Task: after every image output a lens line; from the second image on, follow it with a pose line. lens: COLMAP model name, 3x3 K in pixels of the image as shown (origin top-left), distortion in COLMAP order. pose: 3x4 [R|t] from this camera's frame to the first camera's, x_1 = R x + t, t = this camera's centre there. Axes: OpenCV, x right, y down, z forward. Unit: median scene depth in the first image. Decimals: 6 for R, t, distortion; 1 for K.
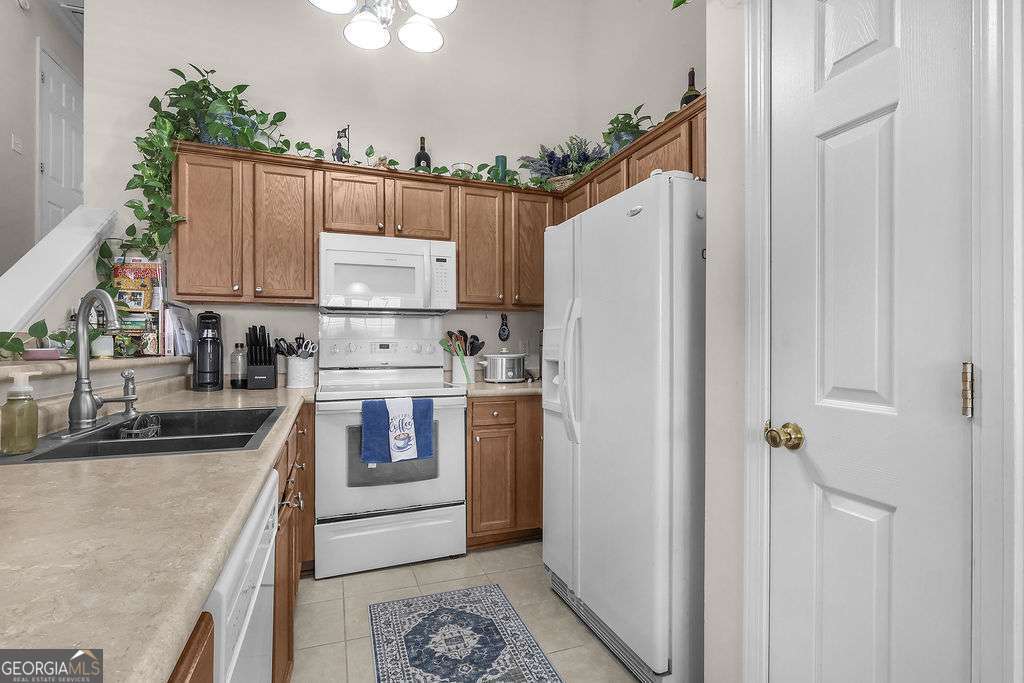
lens RADIAL K [[483.8, 0, 497.8], [0, 483.8, 340.7], [0, 0, 1]] dist [0.000811, -0.000428]
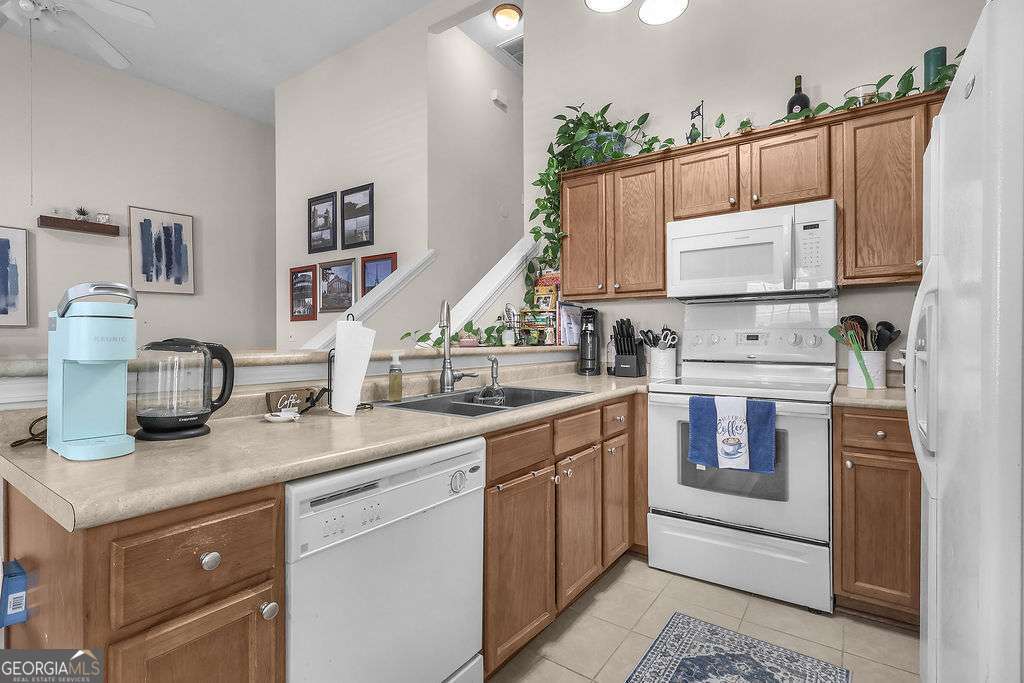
lens RADIAL K [[483.8, 0, 496.4], [0, 483.8, 335.9], [0, 0, 1]] dist [0.000811, -0.000428]
pose [[0.562438, -0.003987, -0.826830, 0.260837], [0.011858, 0.999924, 0.003244, 0.000853], [0.826755, -0.011629, 0.562443, 0.151991]]
